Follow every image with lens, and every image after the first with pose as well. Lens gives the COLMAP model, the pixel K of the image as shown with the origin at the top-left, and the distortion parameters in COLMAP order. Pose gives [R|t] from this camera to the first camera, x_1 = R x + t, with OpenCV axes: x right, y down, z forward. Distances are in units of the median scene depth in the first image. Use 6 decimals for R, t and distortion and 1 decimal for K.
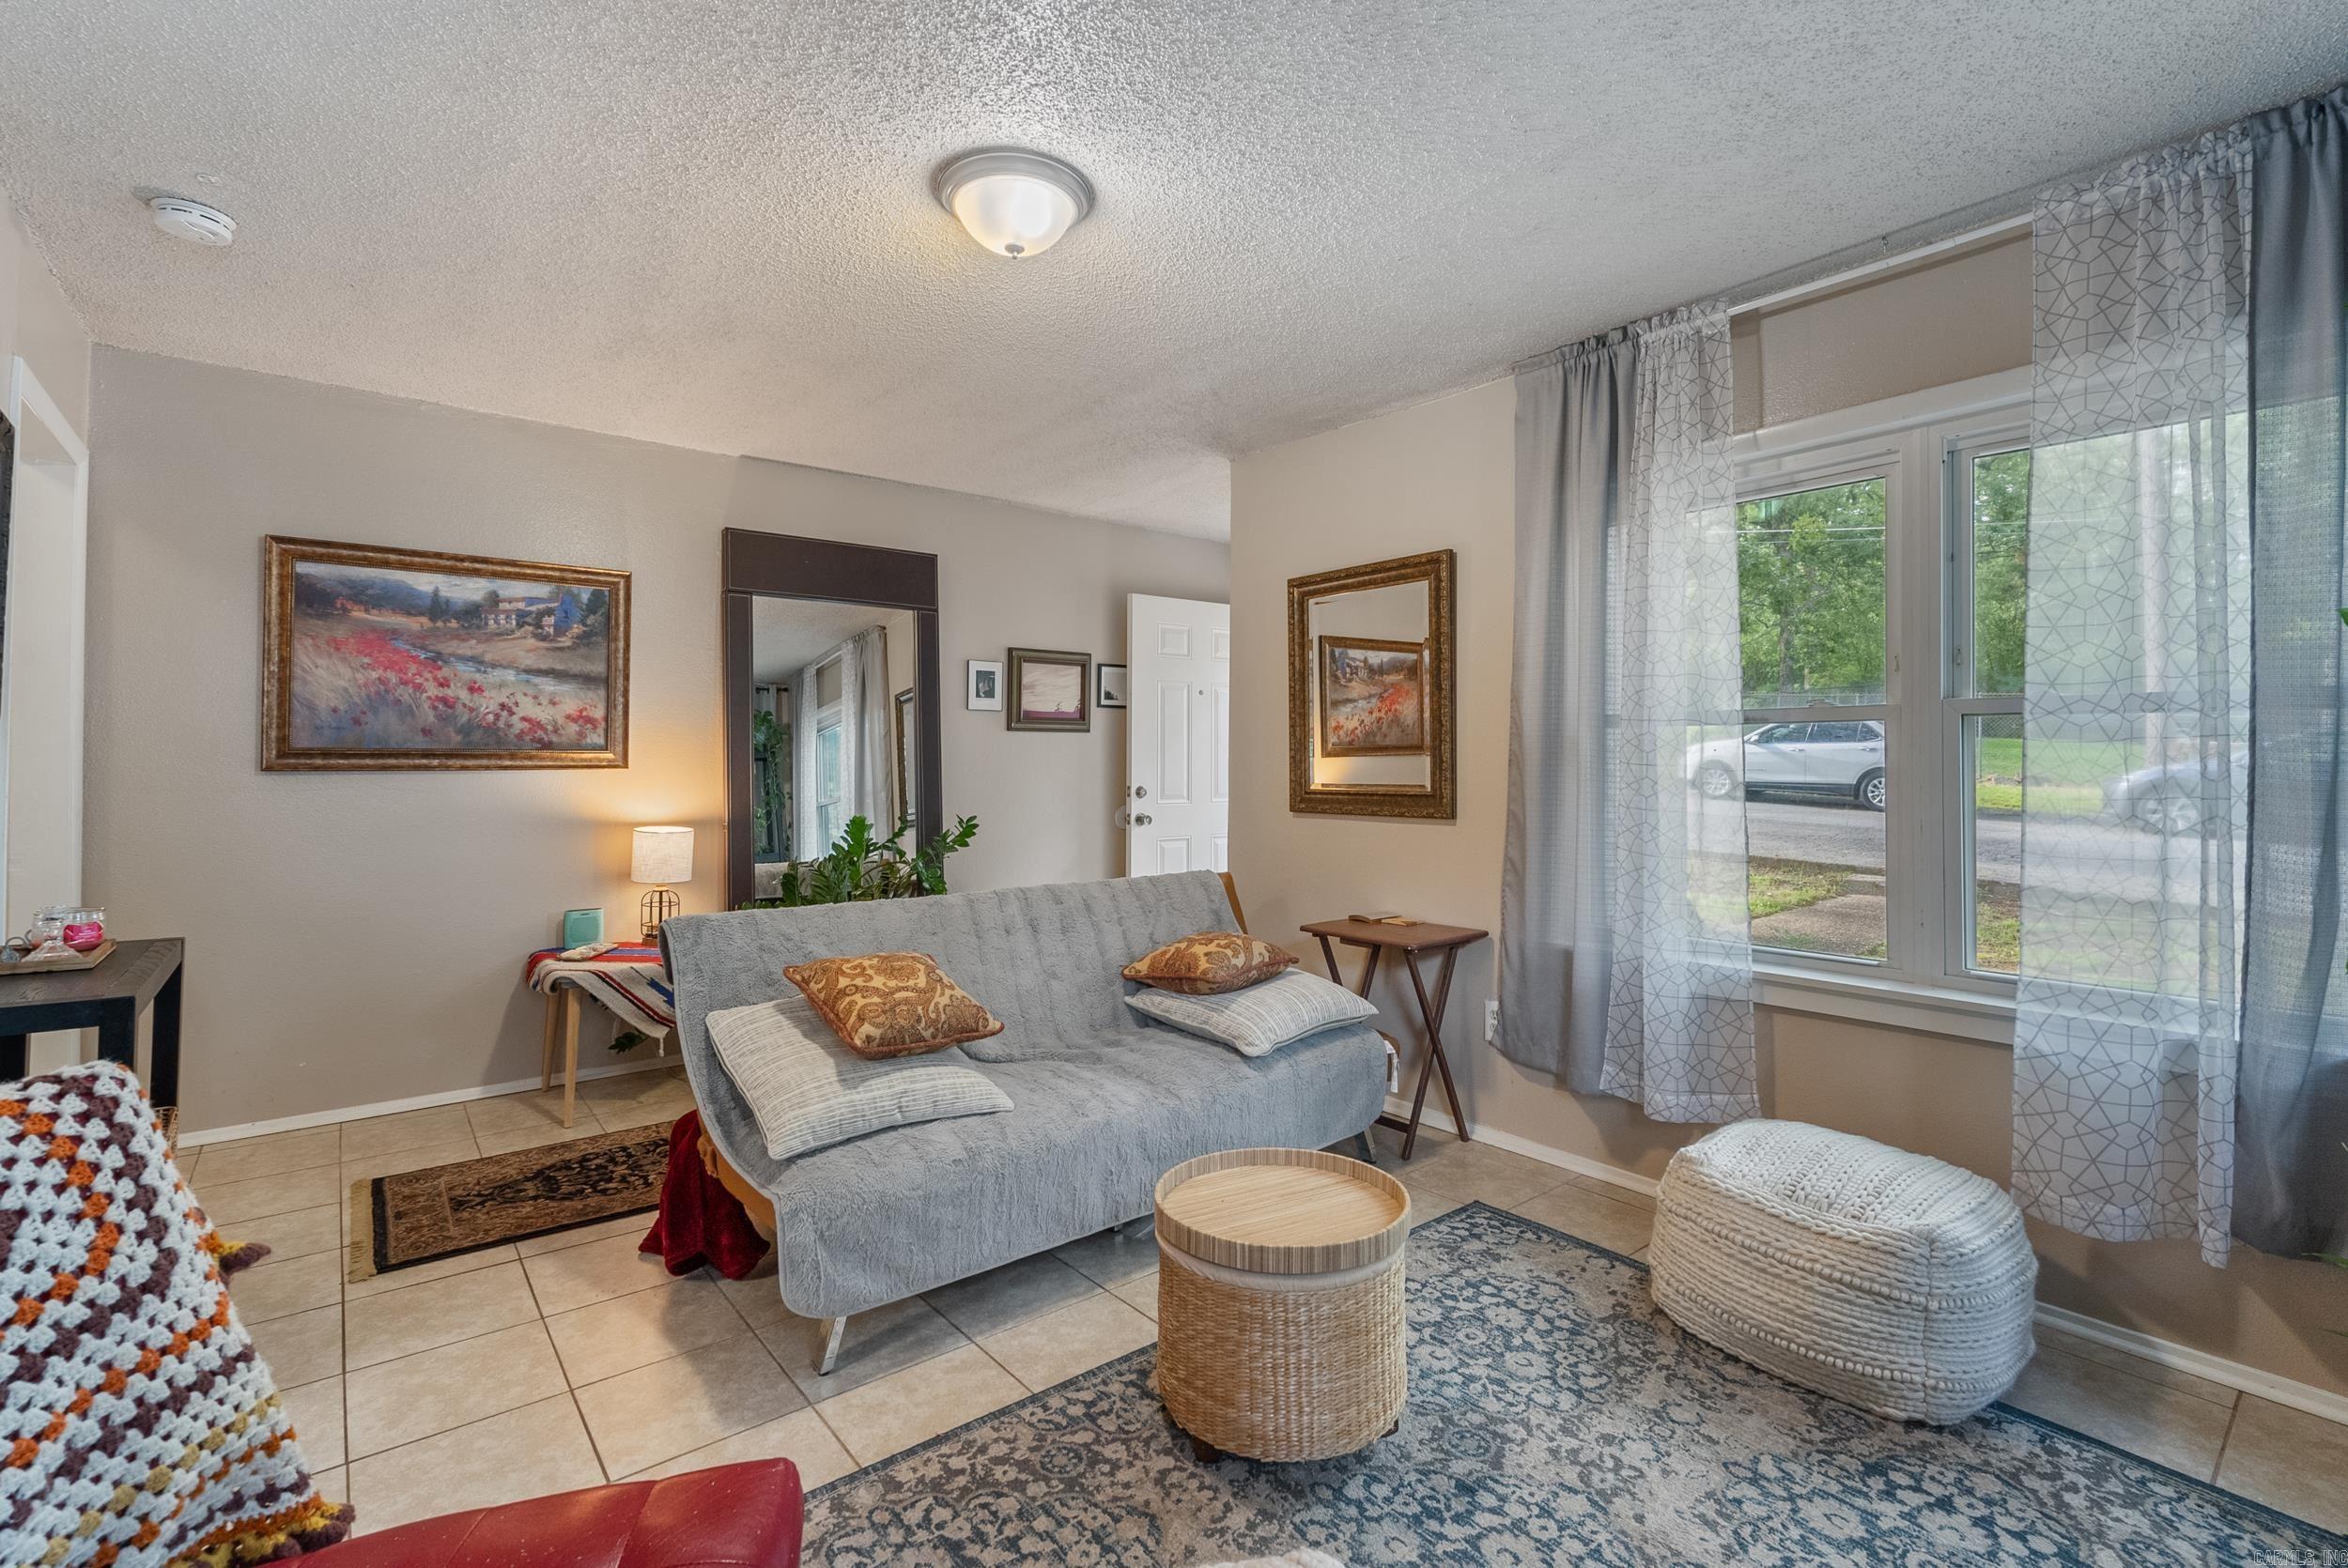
lens RADIAL K [[1035.0, 0, 1175.3], [0, 1035.0, 753.4], [0, 0, 1]] dist [-0.009829, 0.001279]
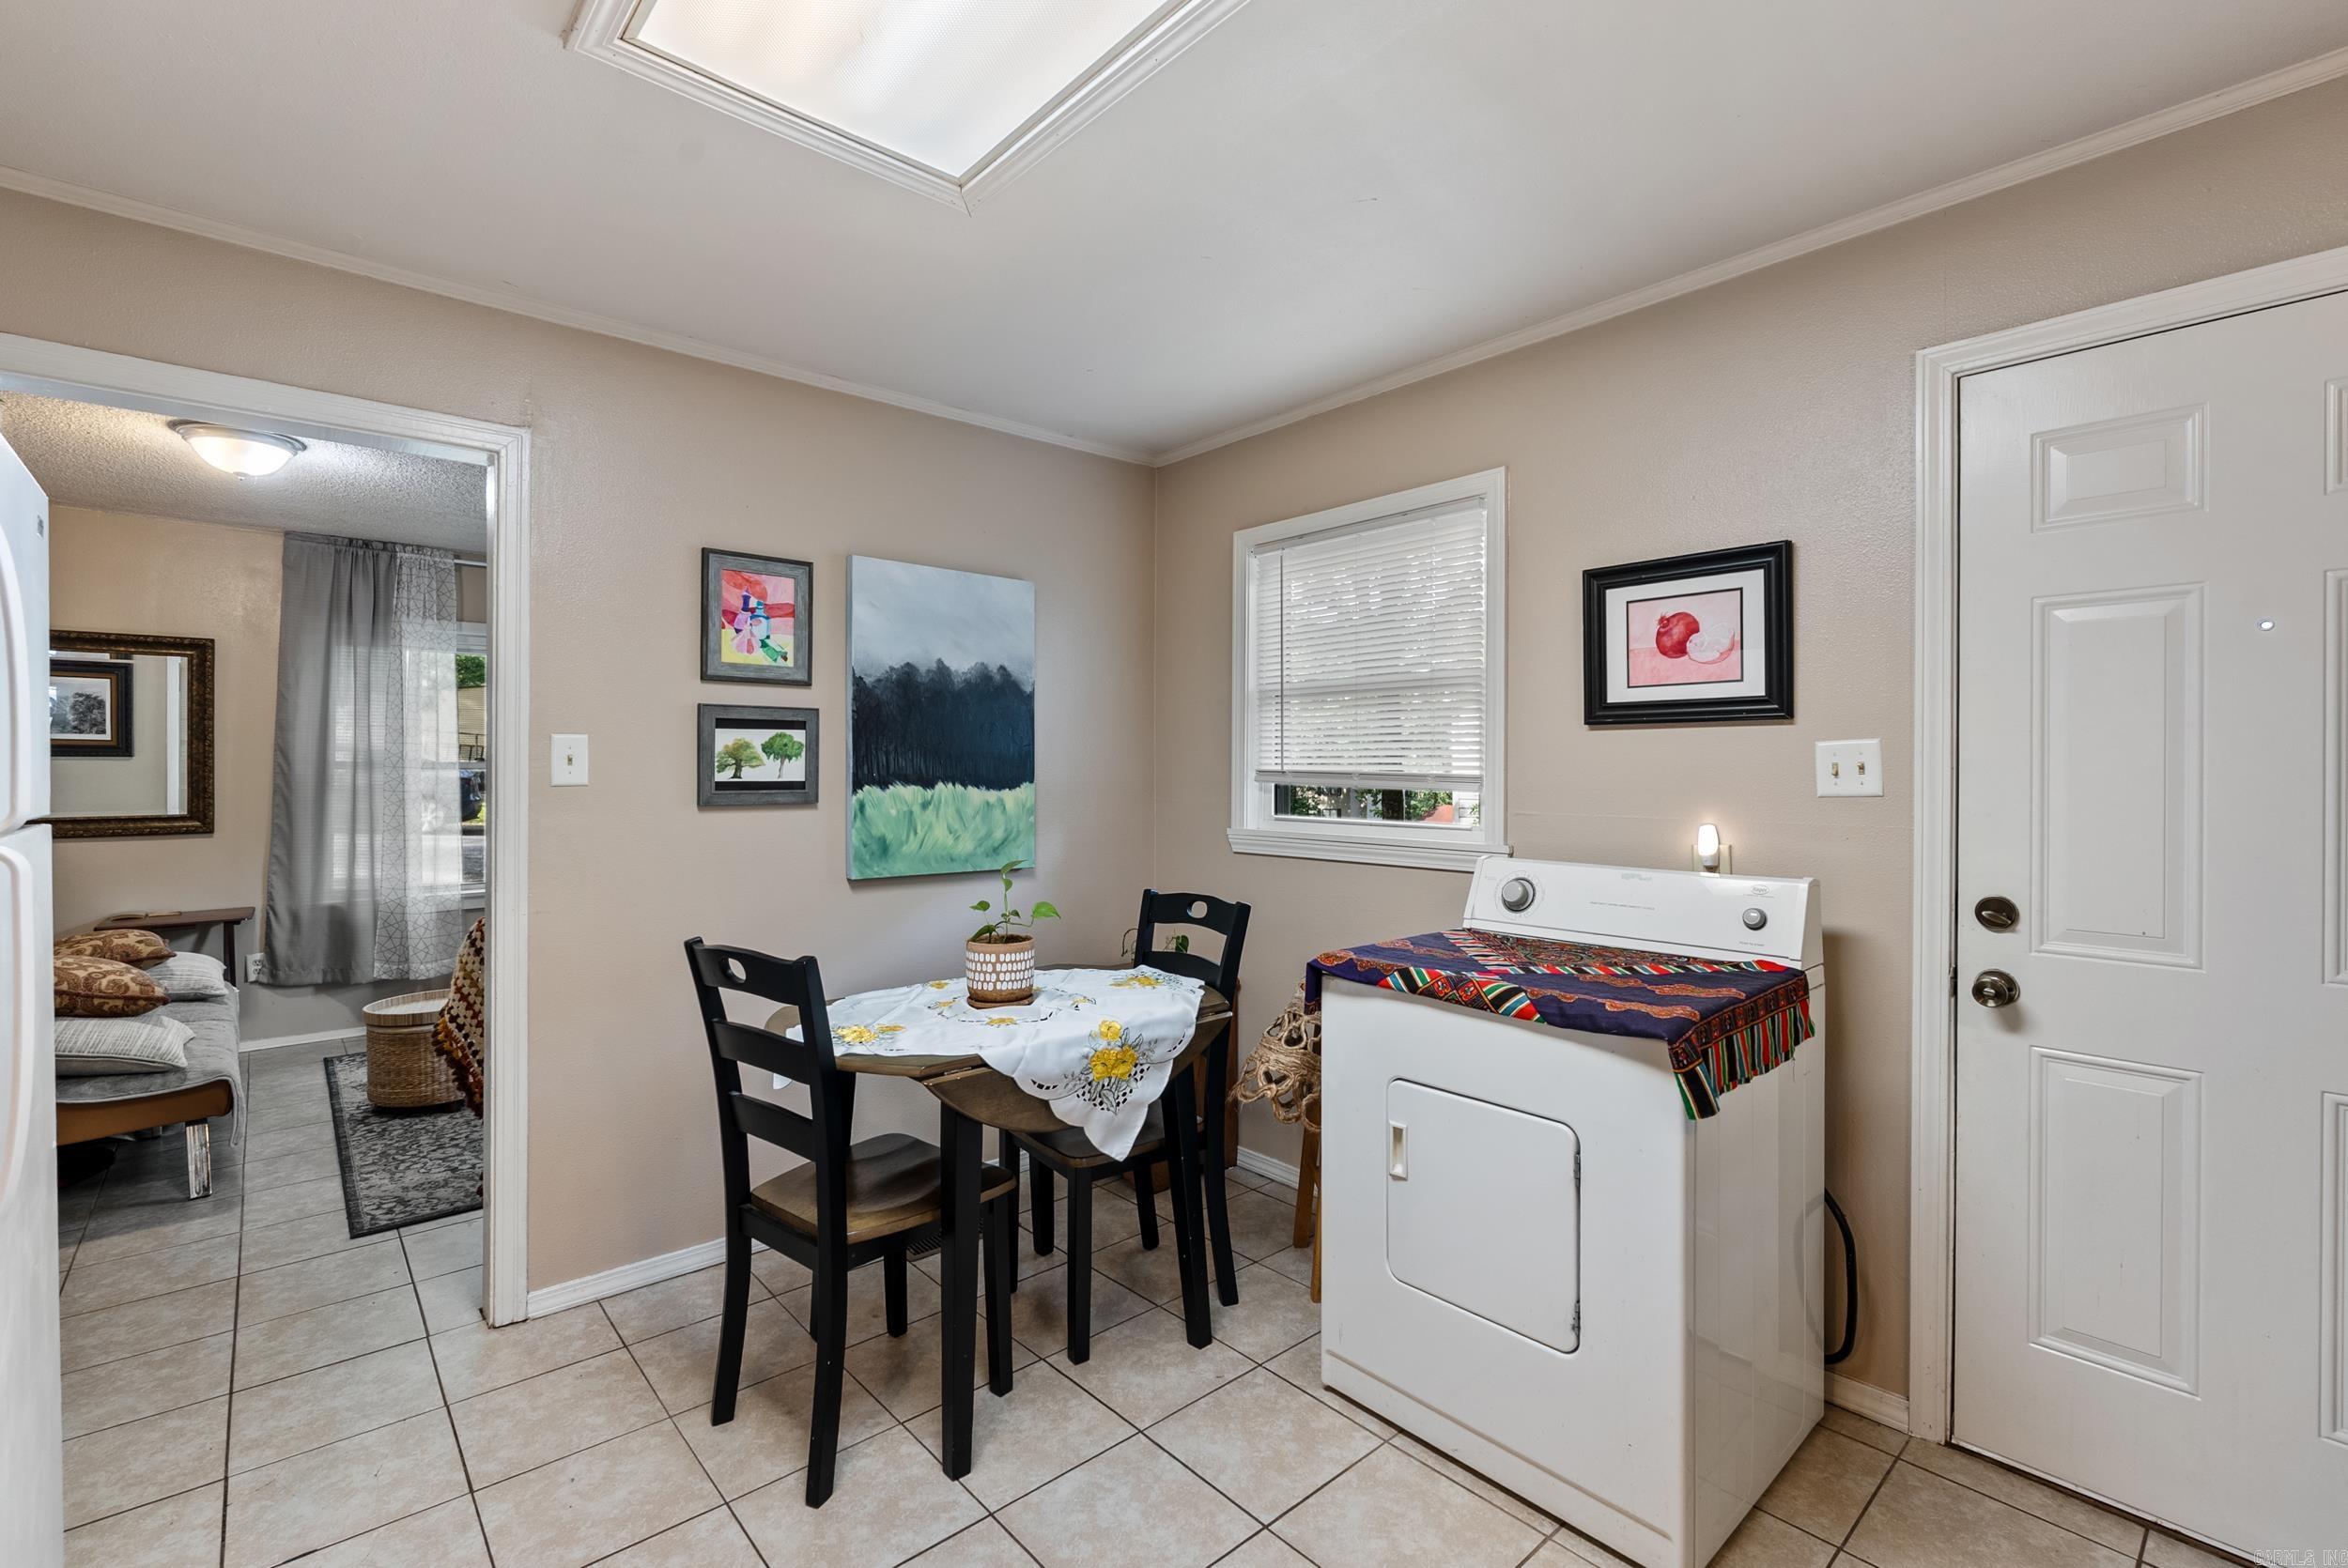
lens RADIAL K [[1035.0, 0, 1167.1], [0, 1035.0, 770.8], [0, 0, 1]] dist [-0.009829, 0.001279]
pose [[-0.028987, -0.006134, 0.999561, -1.637189], [-0.008544, 0.999946, 0.005889, -0.055837], [-0.999543, -0.008370, -0.029037, -0.342913]]
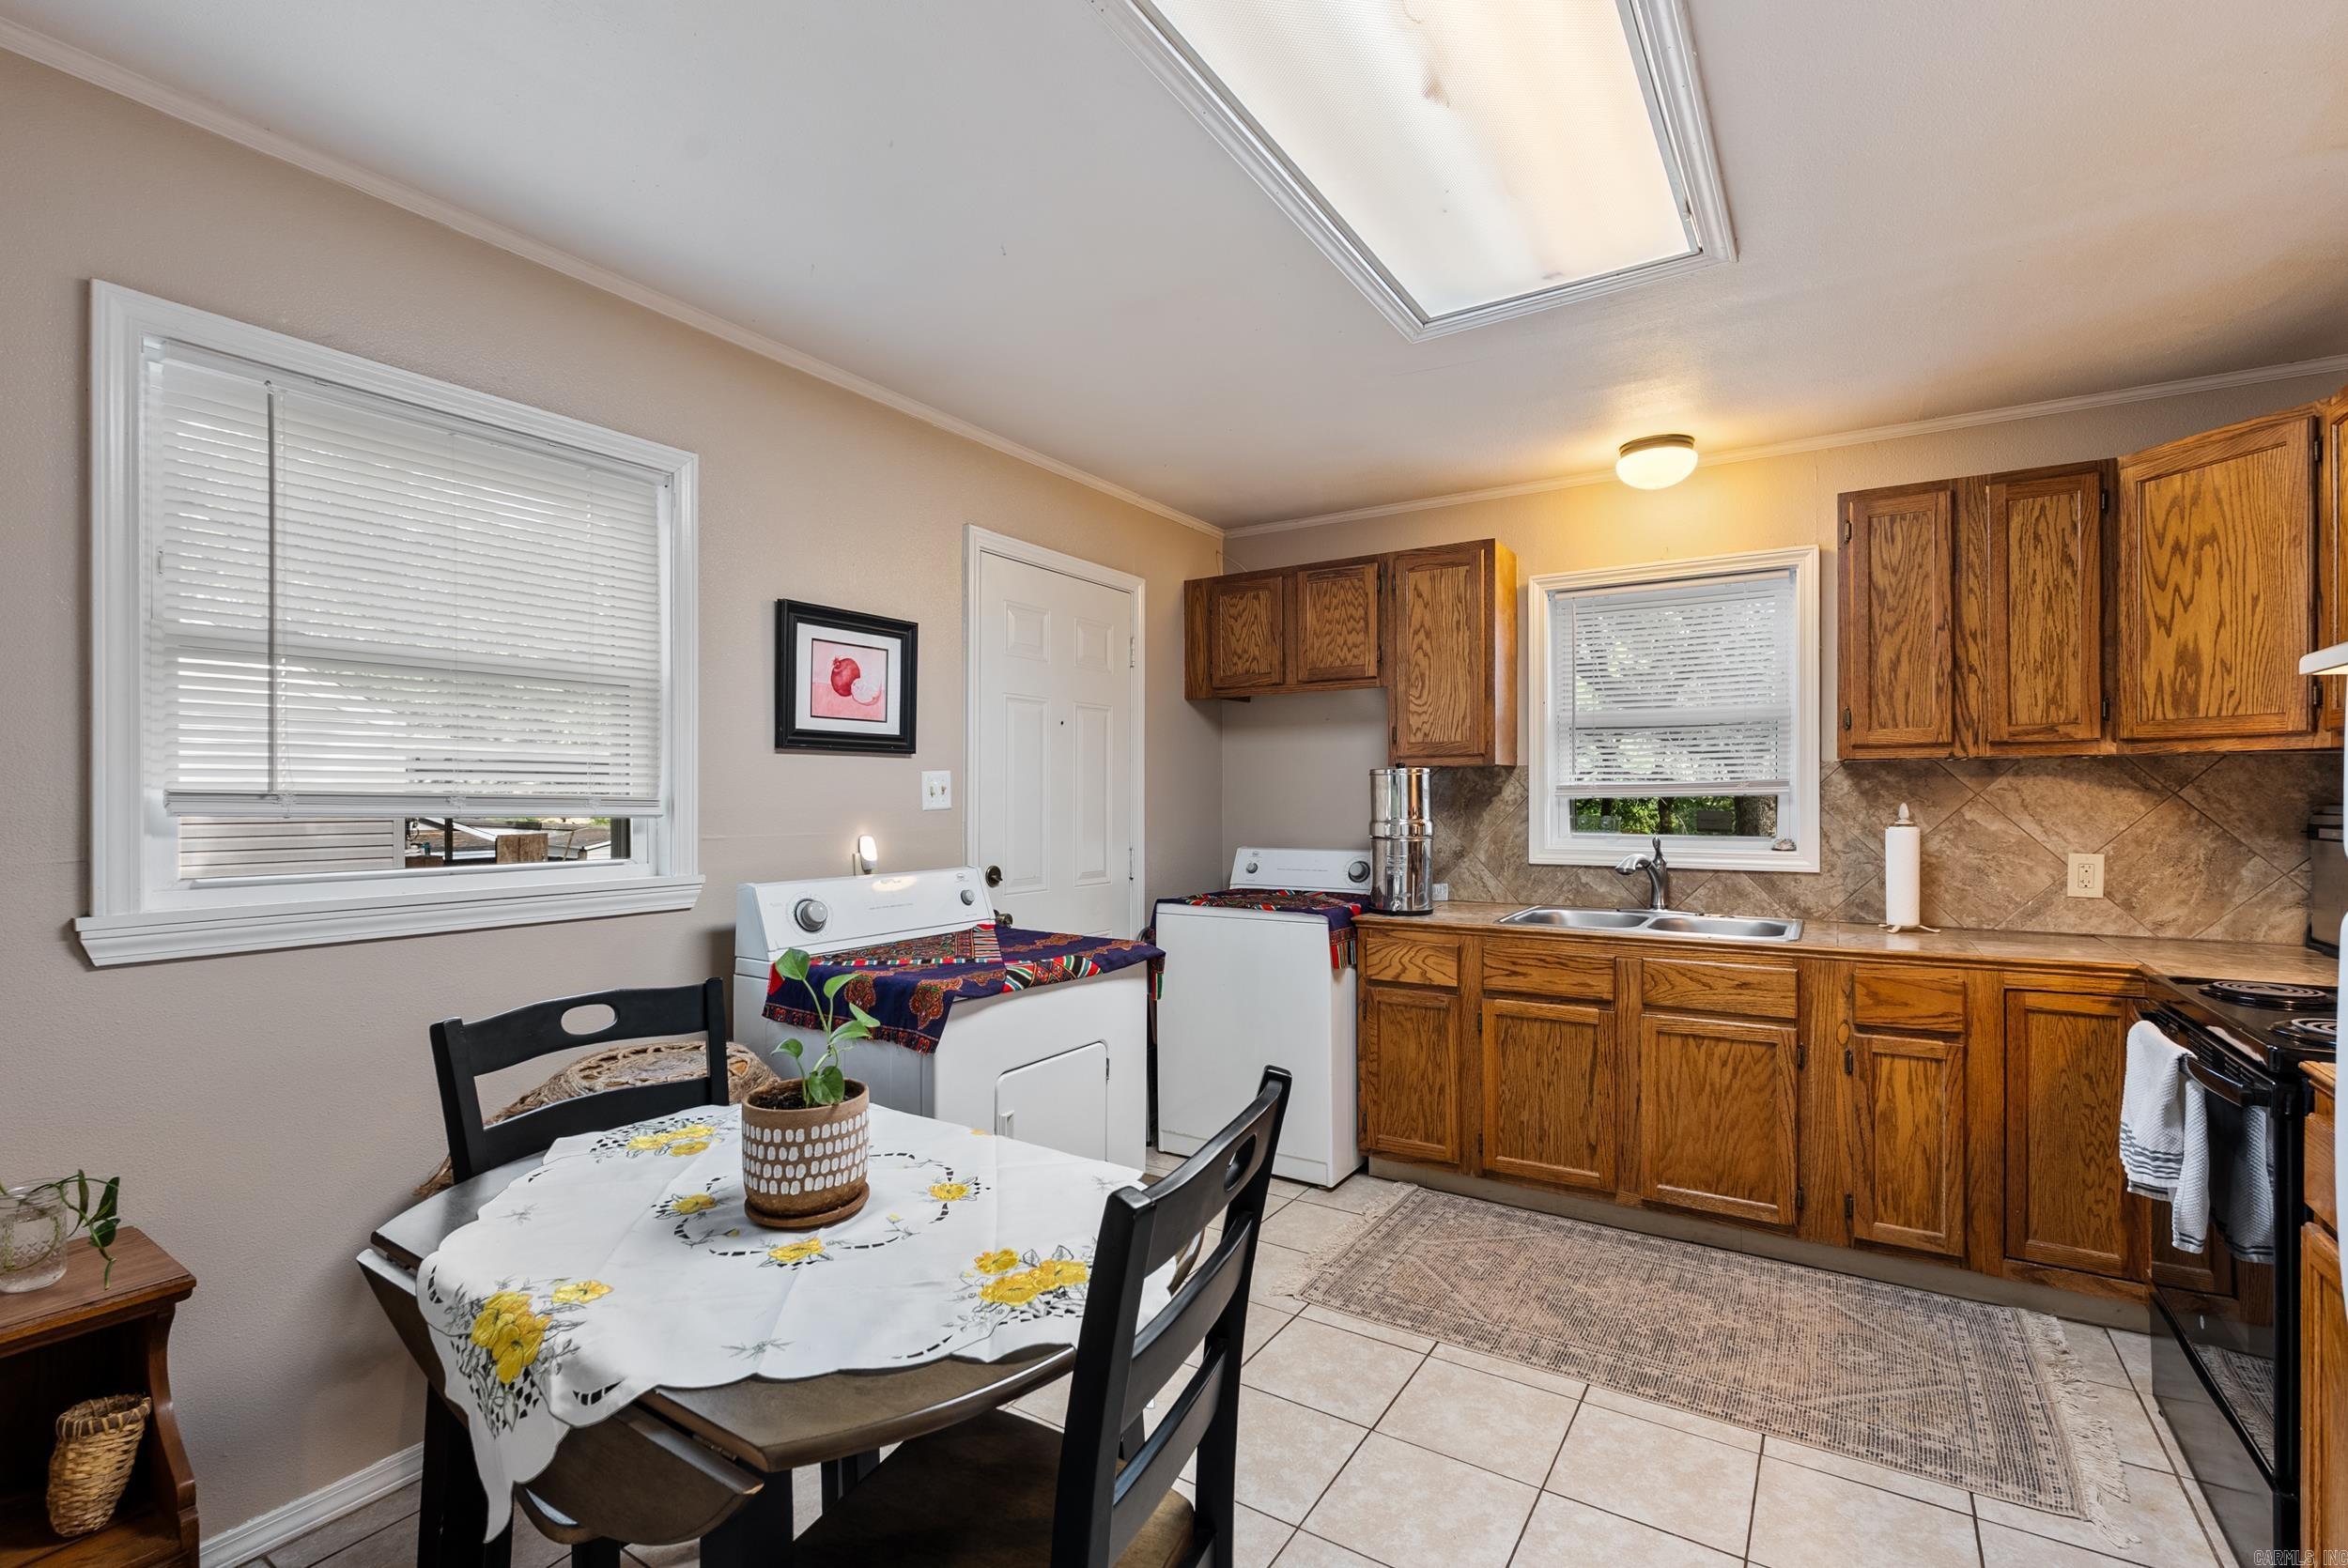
lens RADIAL K [[1035.0, 0, 1190.7], [0, 1035.0, 797.4], [0, 0, 1]] dist [-0.009829, 0.001279]
pose [[-0.950757, -0.003234, -0.309919, -0.687745], [-0.002061, 0.999989, -0.004114, -0.044565], [0.309929, -0.003273, -0.950754, 0.359255]]
